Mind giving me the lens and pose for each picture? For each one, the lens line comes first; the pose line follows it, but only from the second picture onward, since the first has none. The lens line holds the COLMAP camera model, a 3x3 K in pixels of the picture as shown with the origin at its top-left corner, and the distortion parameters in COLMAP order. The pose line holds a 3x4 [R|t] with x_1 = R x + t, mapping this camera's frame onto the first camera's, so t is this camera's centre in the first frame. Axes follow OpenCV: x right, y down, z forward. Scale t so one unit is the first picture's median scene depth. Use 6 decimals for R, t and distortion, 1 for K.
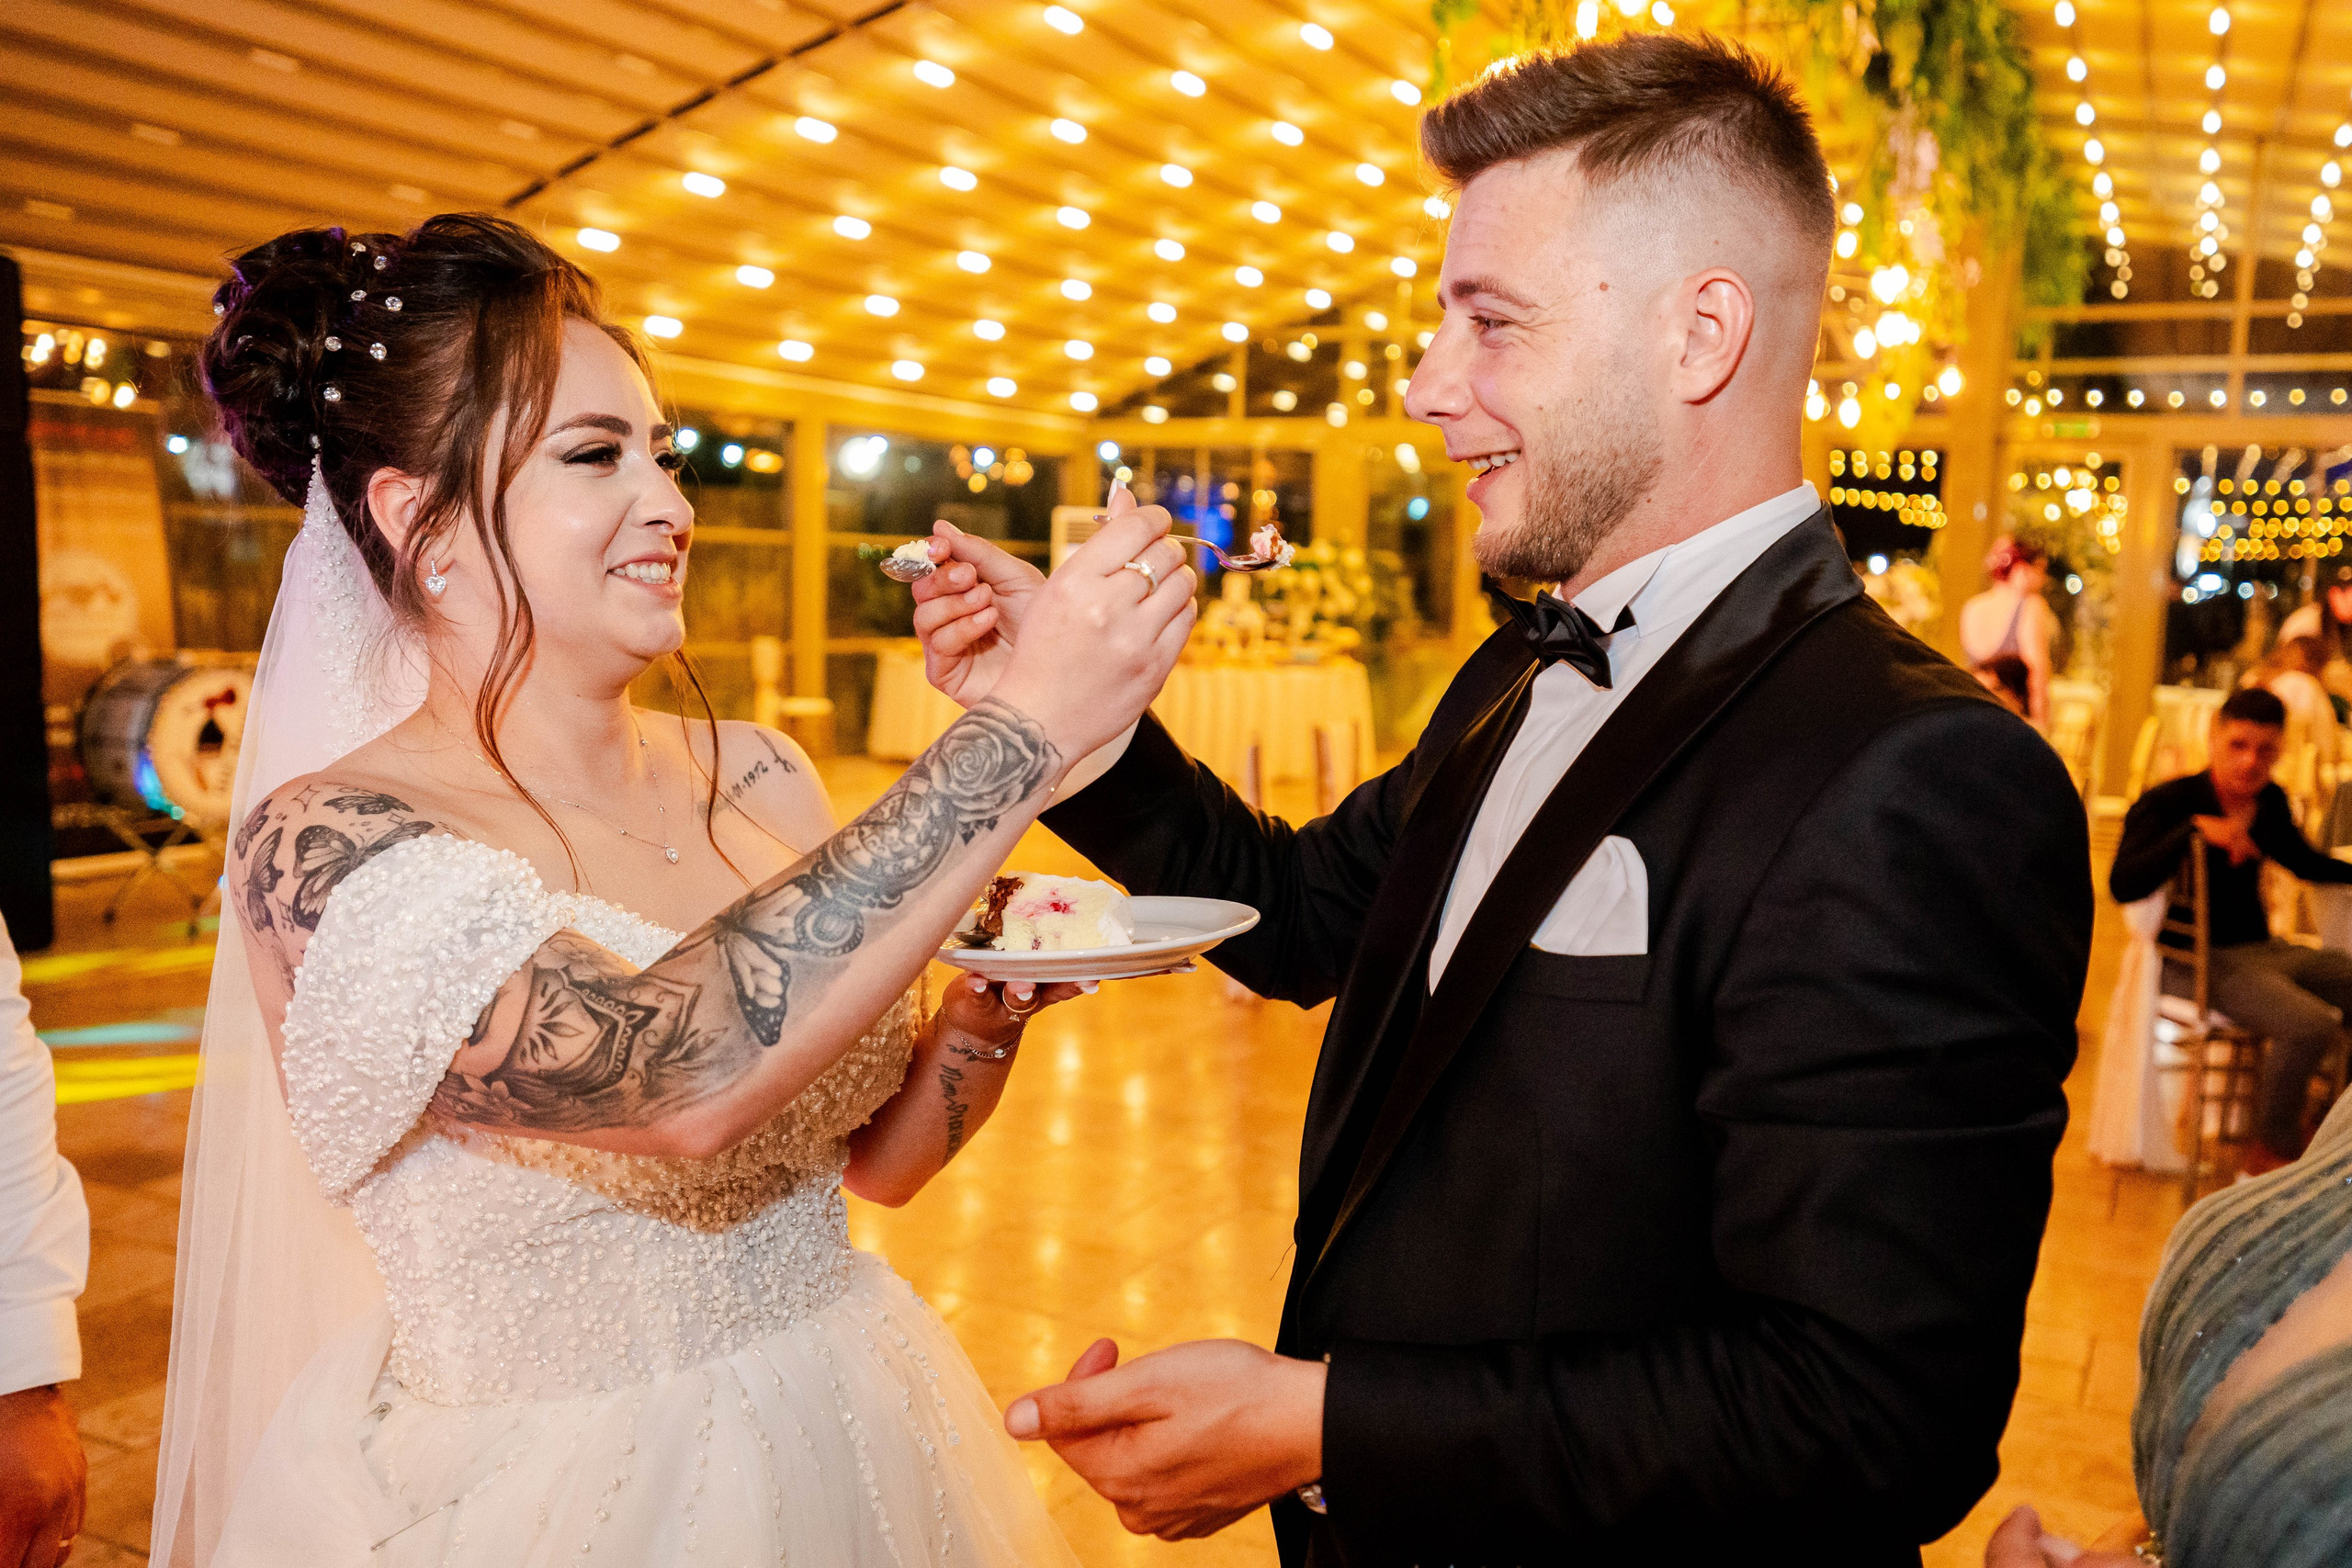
lens RADIAL K [[1951.1, 0, 1267.0], [0, 1951.1, 780.3], [0, 0, 1]] dist [0.035288, 0.008730]
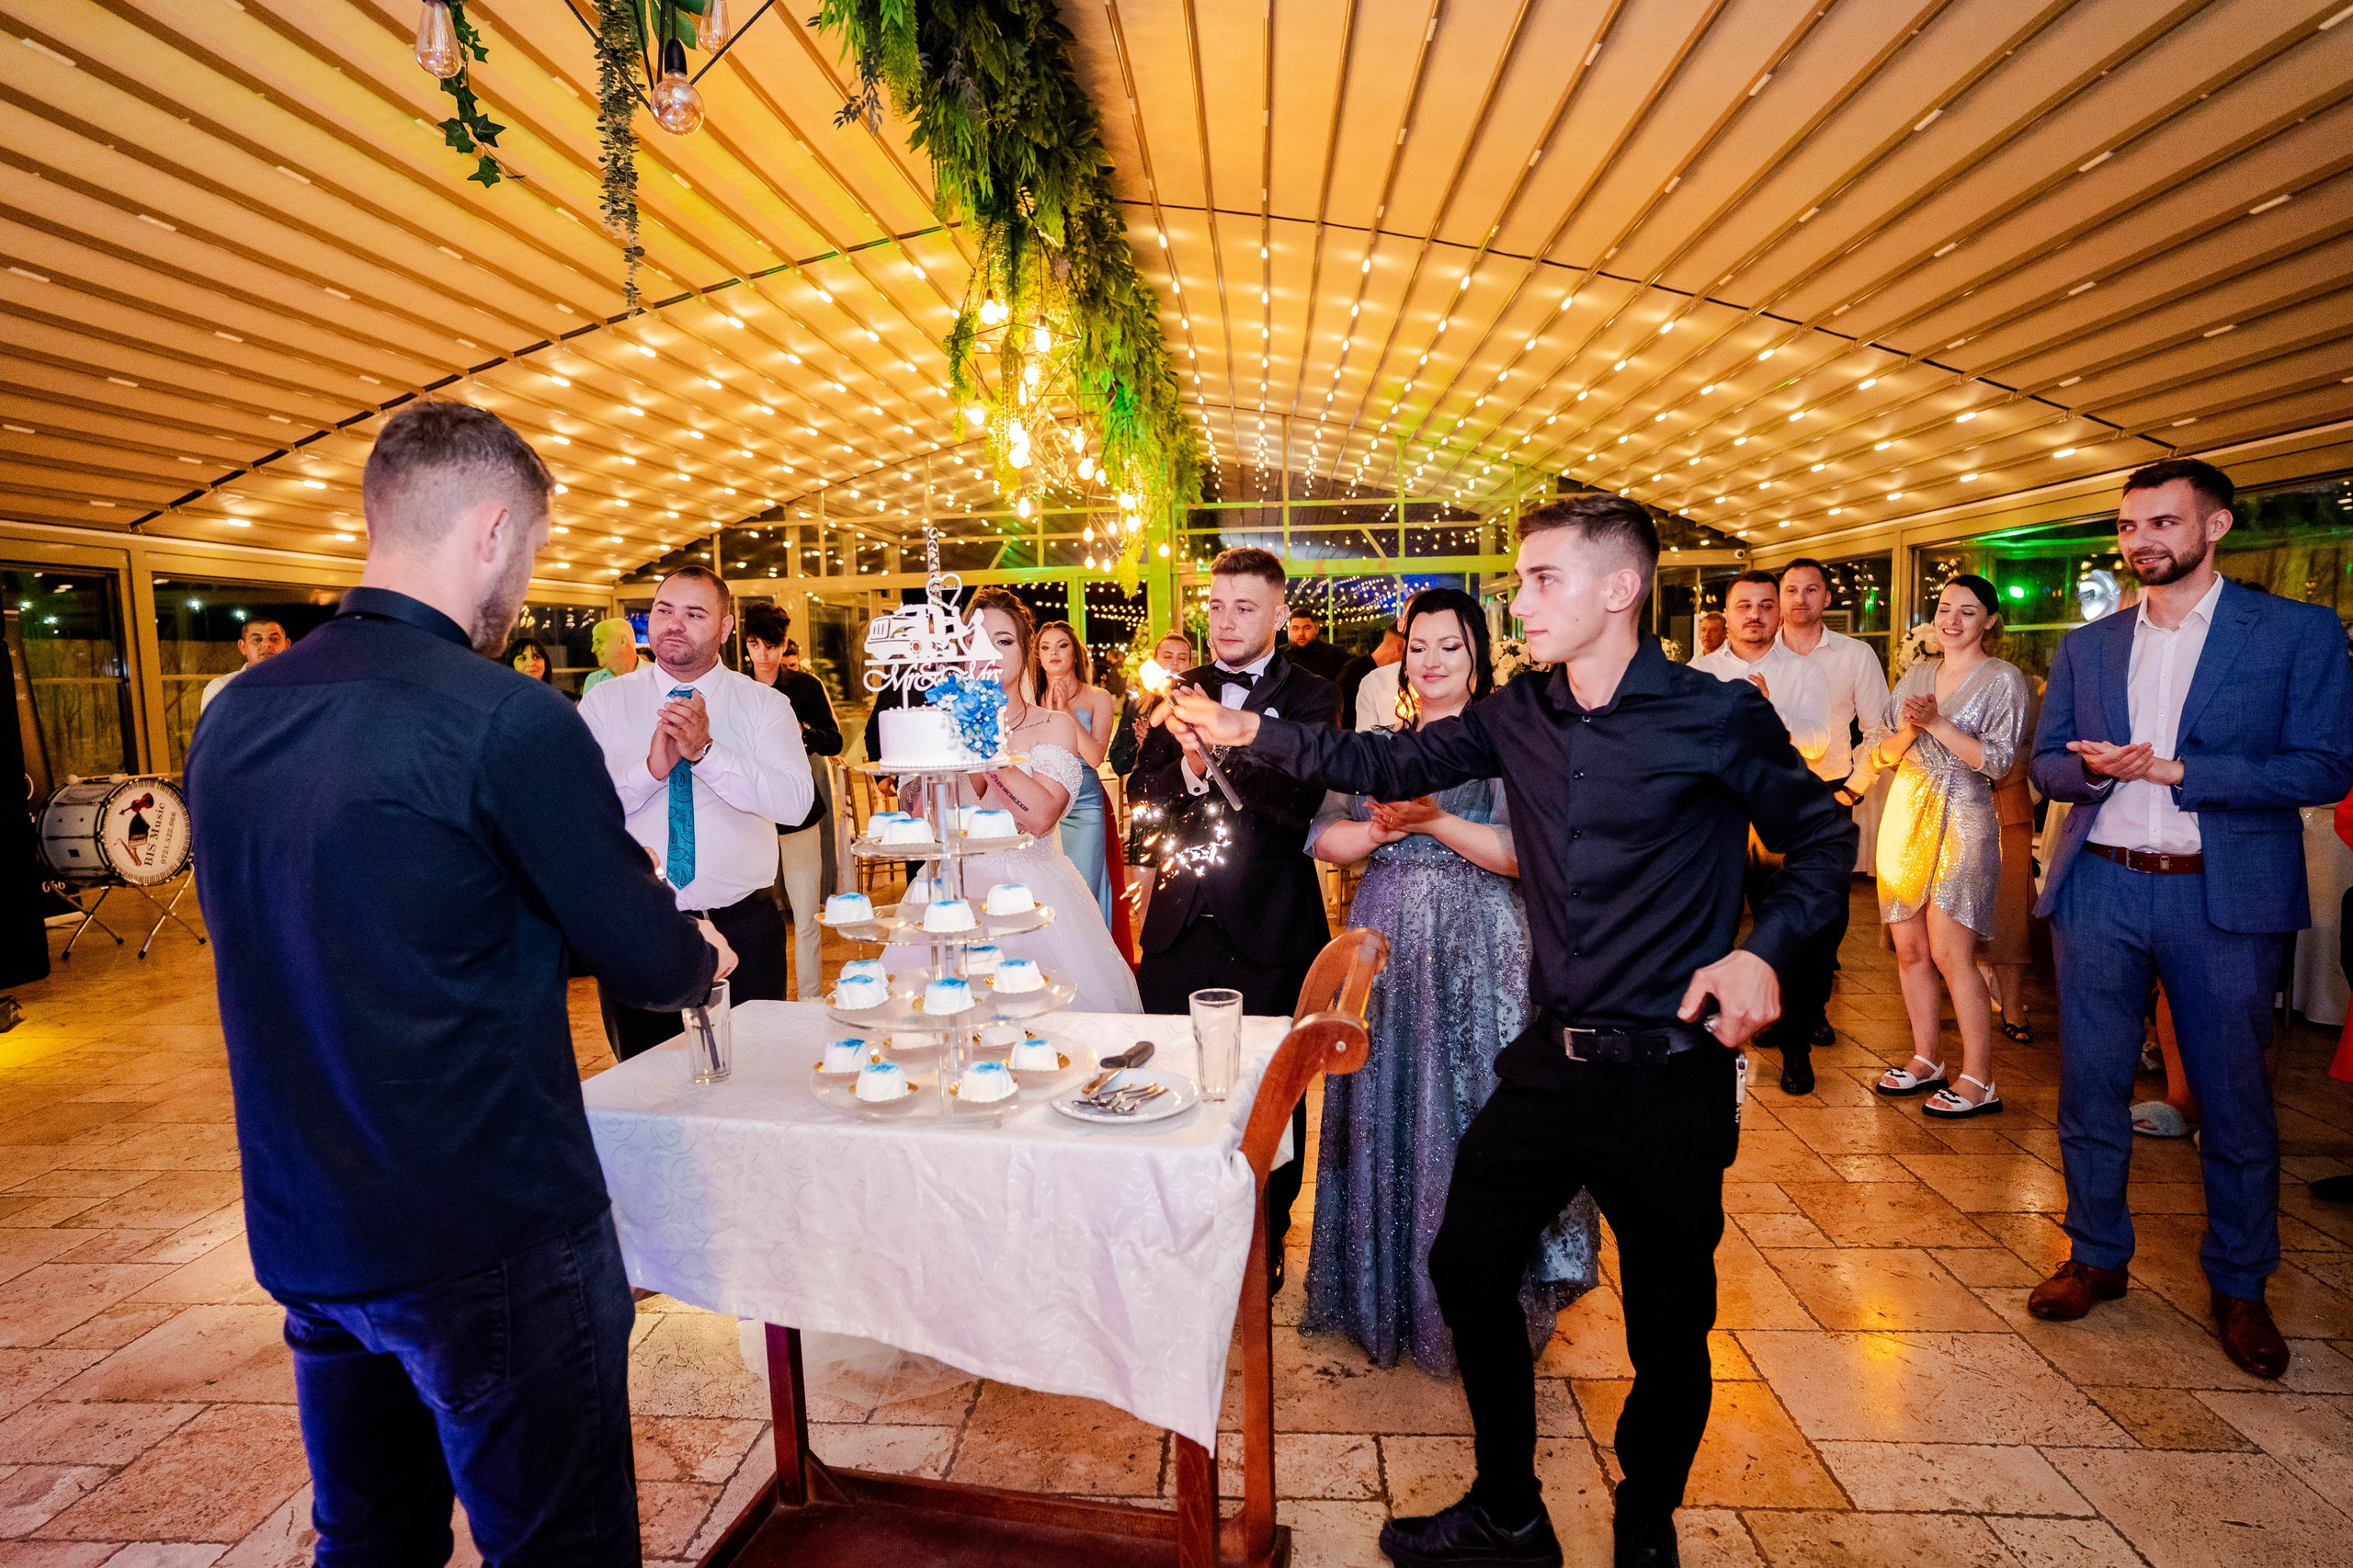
lens RADIAL K [[1283.3, 0, 1176.5], [0, 1283.3, 784.0], [0, 0, 1]] dist [-0.077061, 0.062441]
pose [[0.928210, -0.095709, 0.359537, -0.063657], [0.098878, 0.995053, 0.009611, 0.006664], [-0.358678, 0.026629, 0.933081, -0.090439]]
